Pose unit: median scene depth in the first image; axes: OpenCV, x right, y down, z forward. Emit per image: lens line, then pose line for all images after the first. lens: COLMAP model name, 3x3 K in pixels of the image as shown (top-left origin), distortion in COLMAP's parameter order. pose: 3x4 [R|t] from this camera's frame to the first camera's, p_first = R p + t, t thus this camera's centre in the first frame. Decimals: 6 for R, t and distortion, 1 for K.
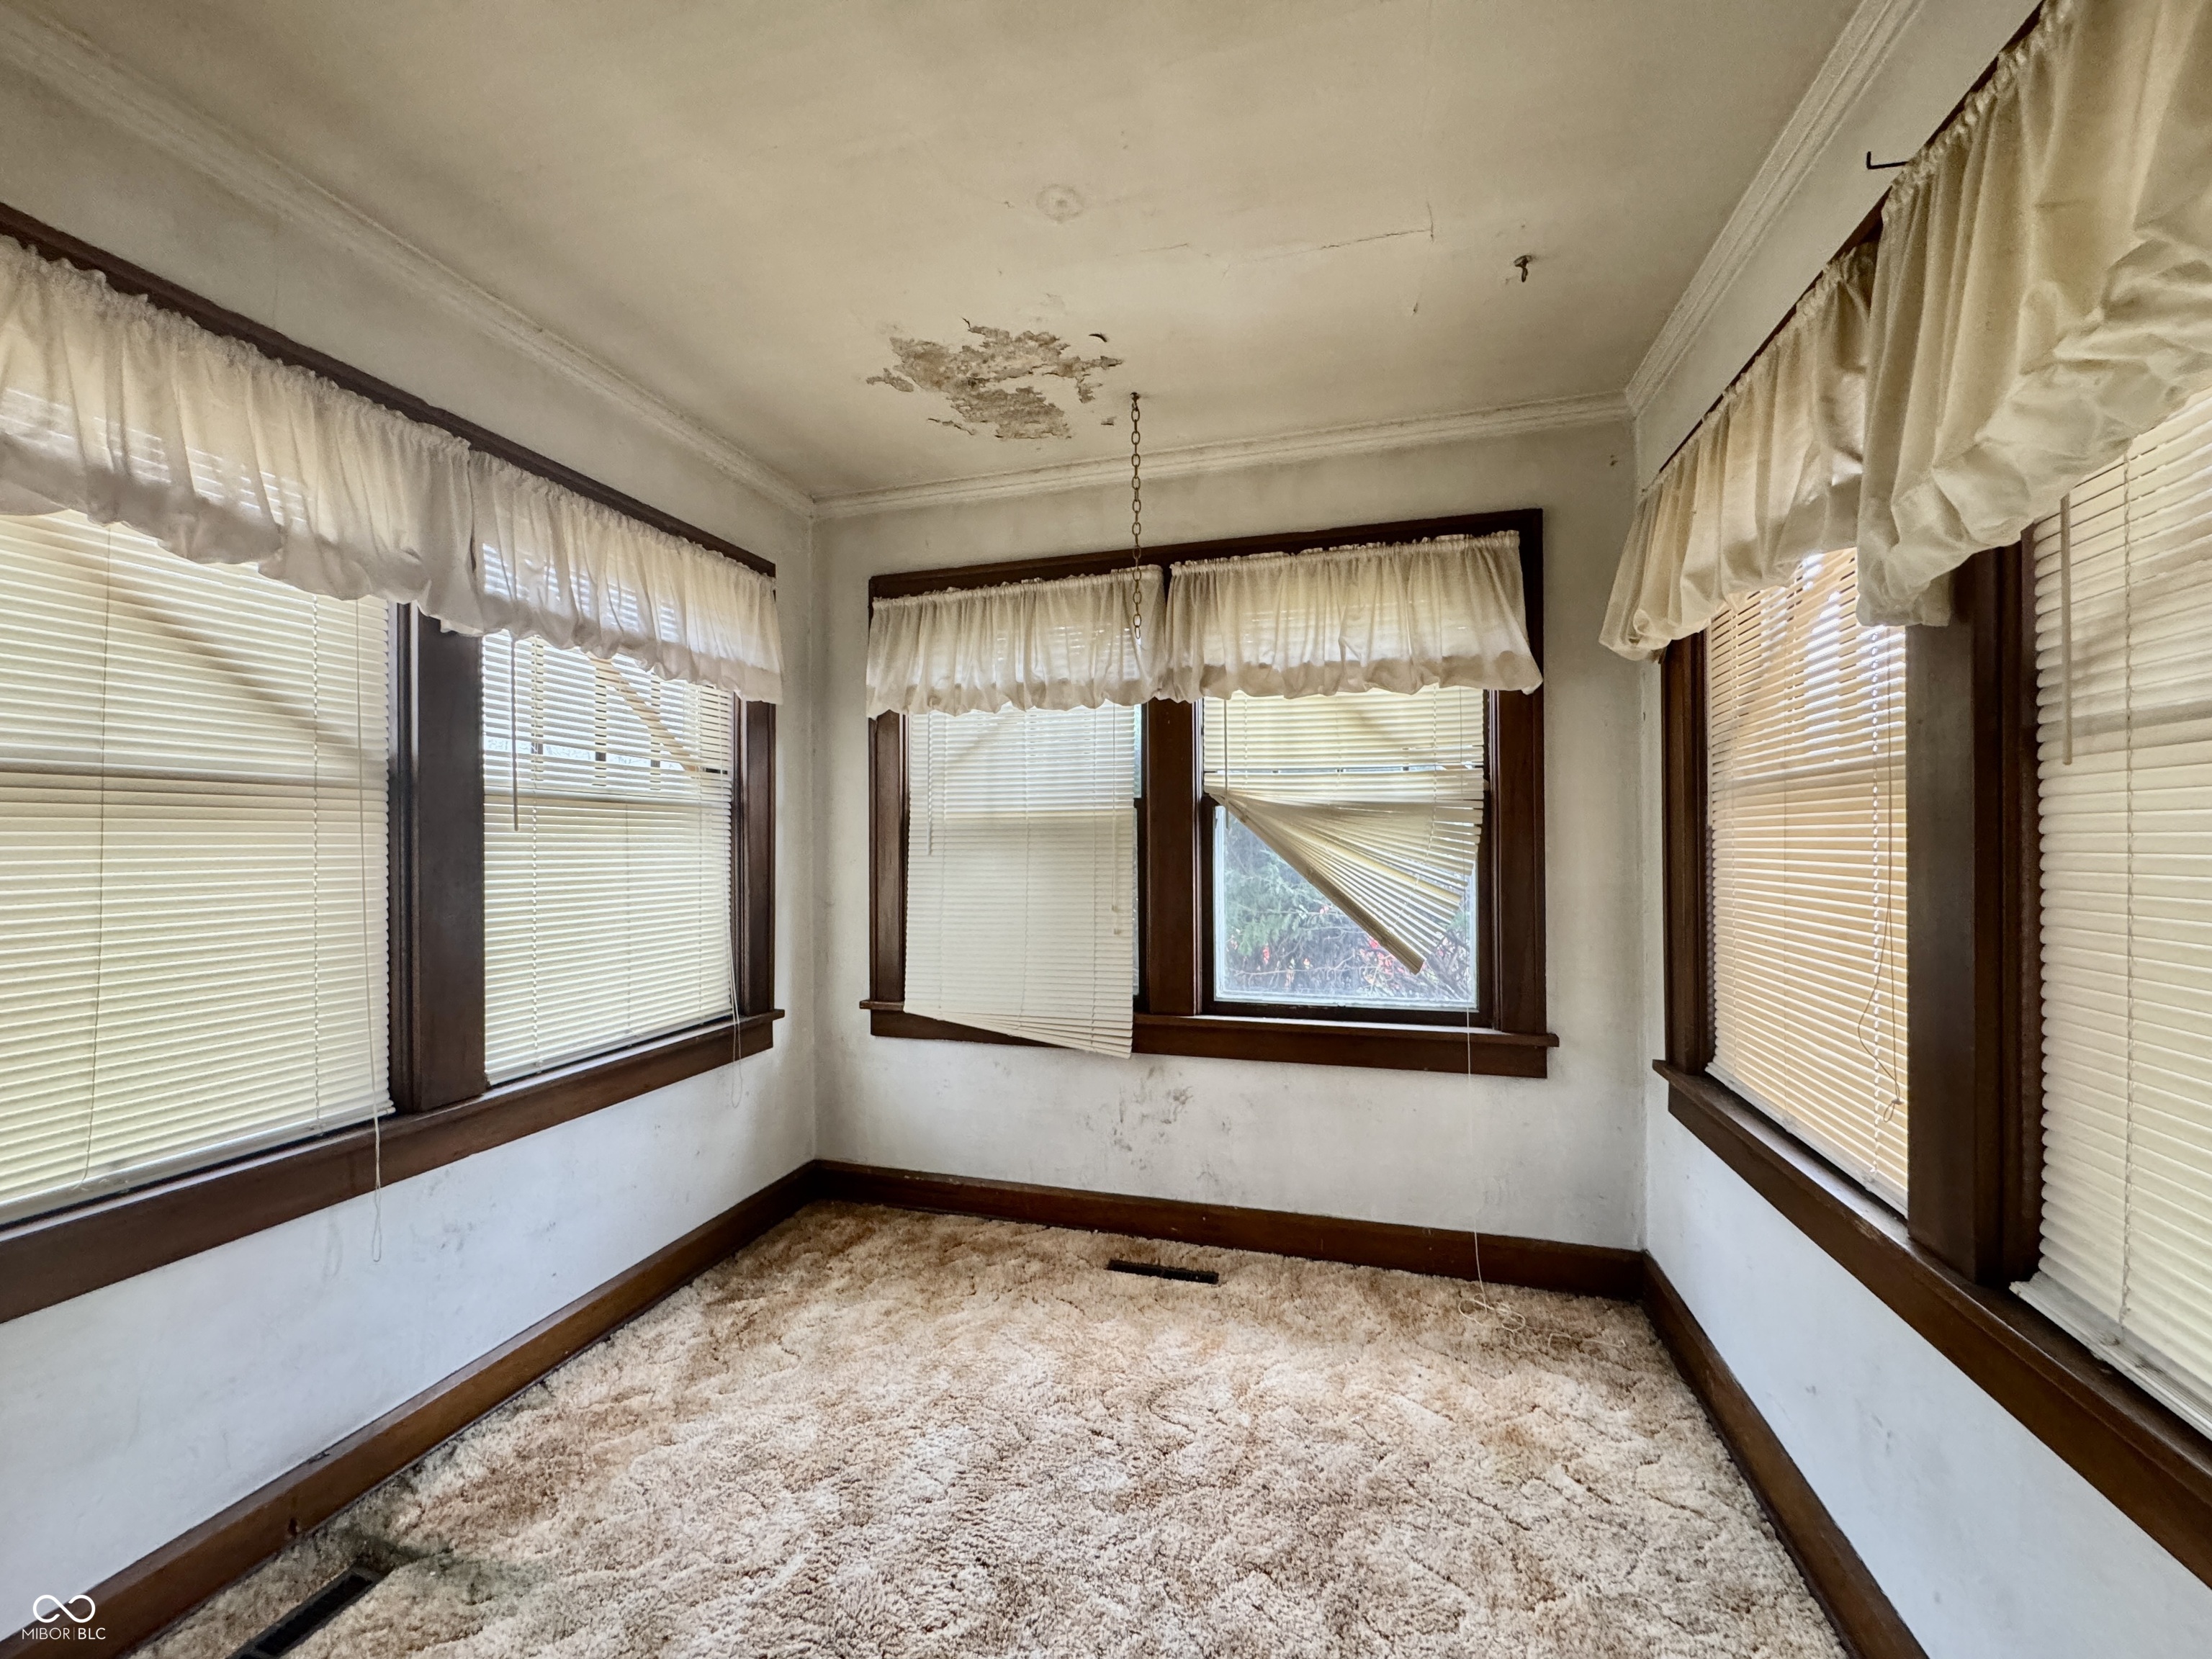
lens RADIAL K [[884.9, 0, 1100.2], [0, 884.9, 836.0], [0, 0, 1]] dist [0.000166, 0.000252]
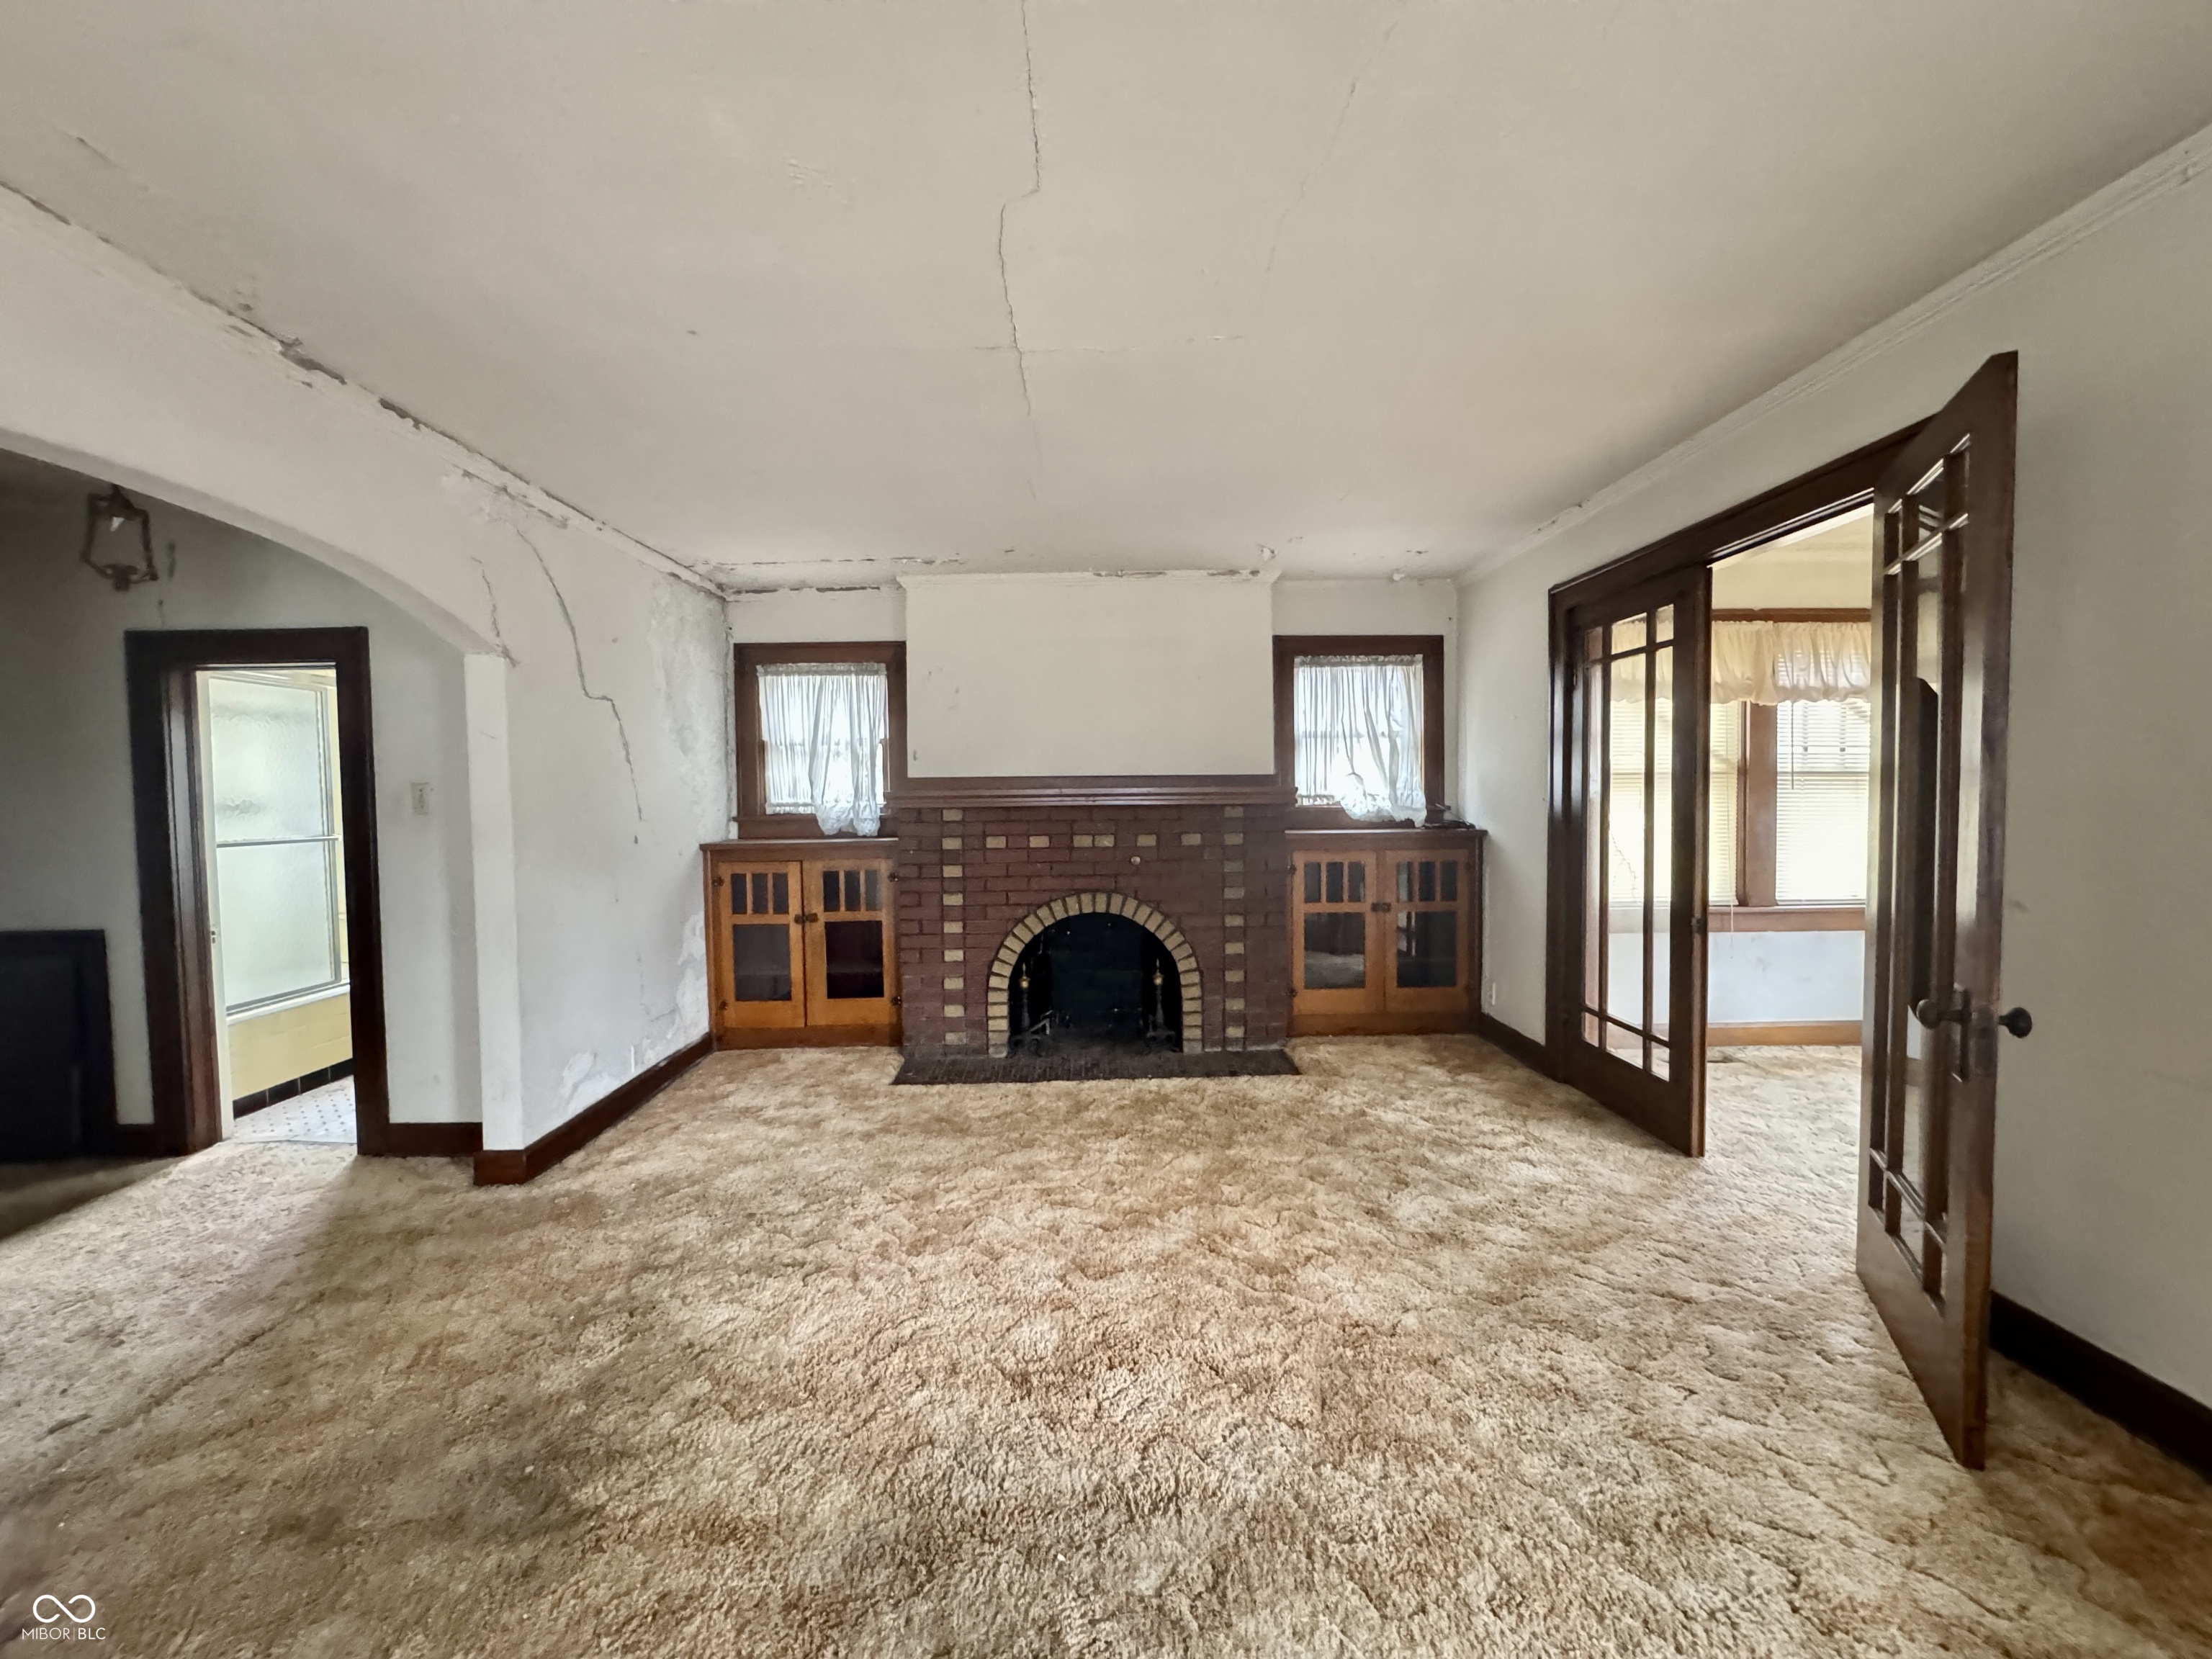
lens RADIAL K [[884.9, 0, 1101.4], [0, 884.9, 825.8], [0, 0, 1]] dist [0.000166, 0.000252]
pose [[0.301014, 0.033070, -0.953046, 0.955288], [0.013878, 0.999141, 0.039053, -0.027396], [0.953519, -0.024982, 0.300296, -1.345284]]
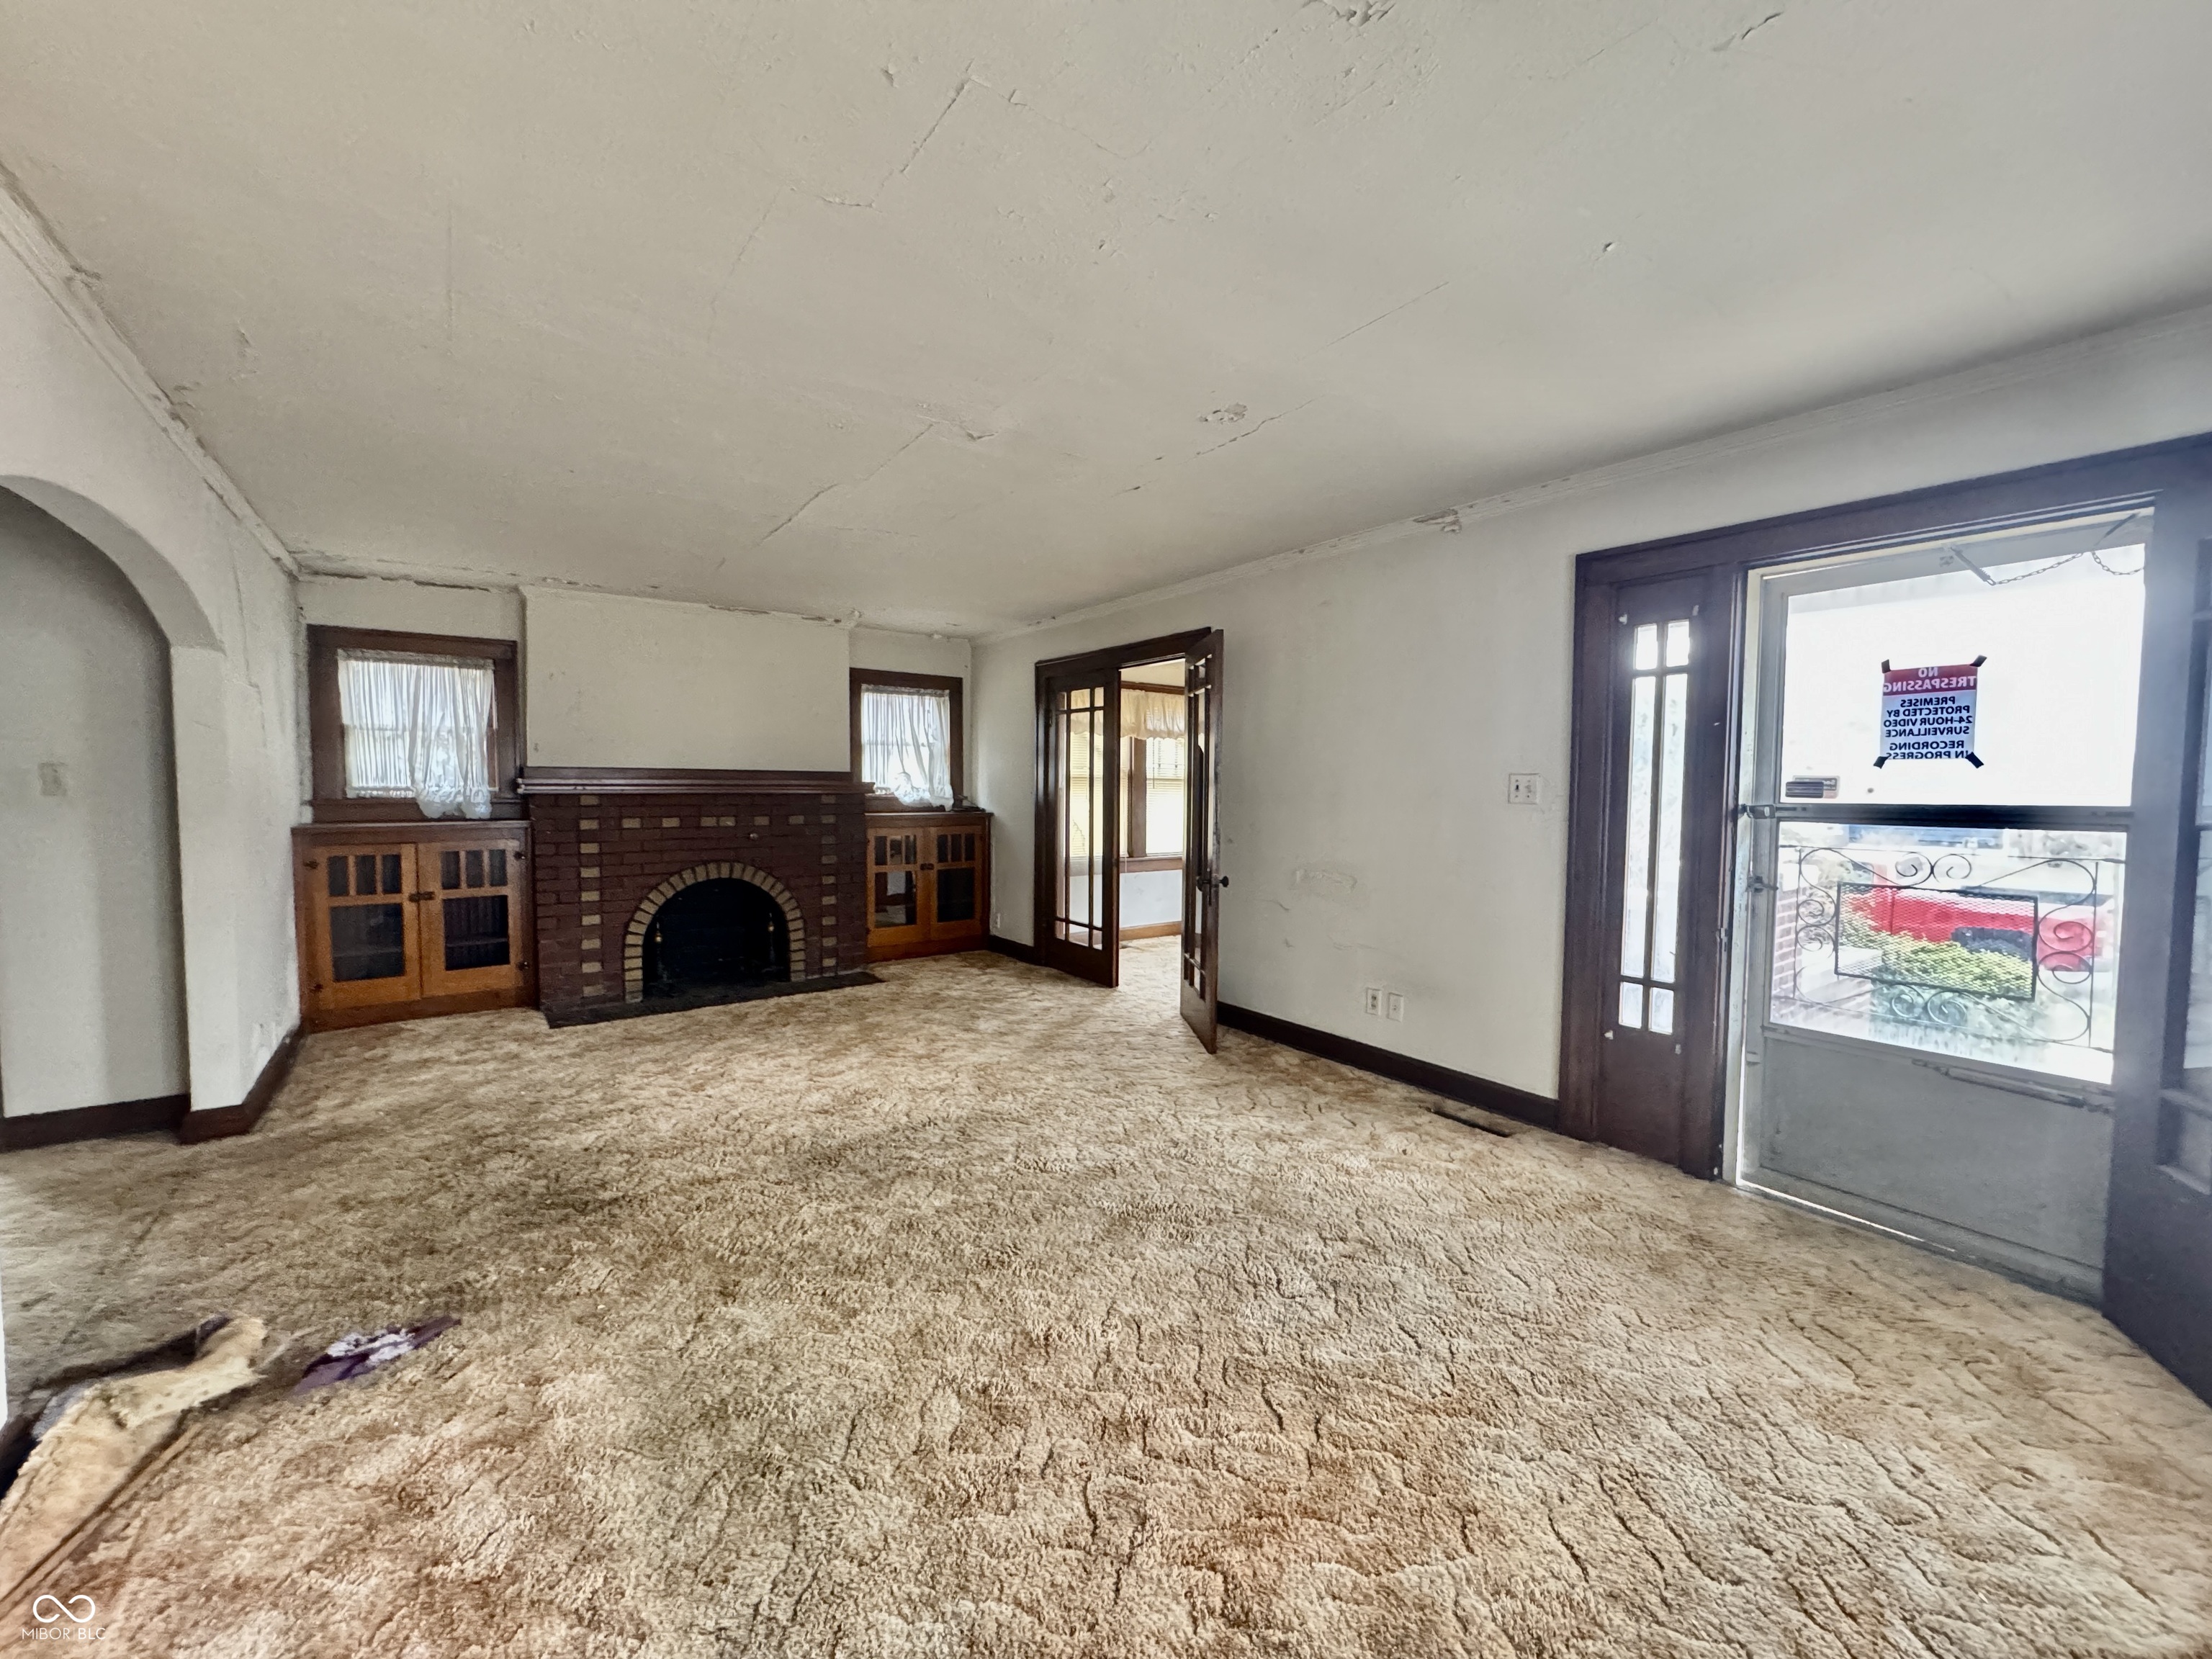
lens RADIAL K [[884.9, 0, 1105.3], [0, 884.9, 828.1], [0, 0, 1]] dist [0.000166, 0.000252]
pose [[0.795511, 0.040475, -0.604586, 1.539928], [-0.008596, 0.998420, 0.055530, -0.049116], [0.605878, -0.038978, 0.794602, -2.238430]]
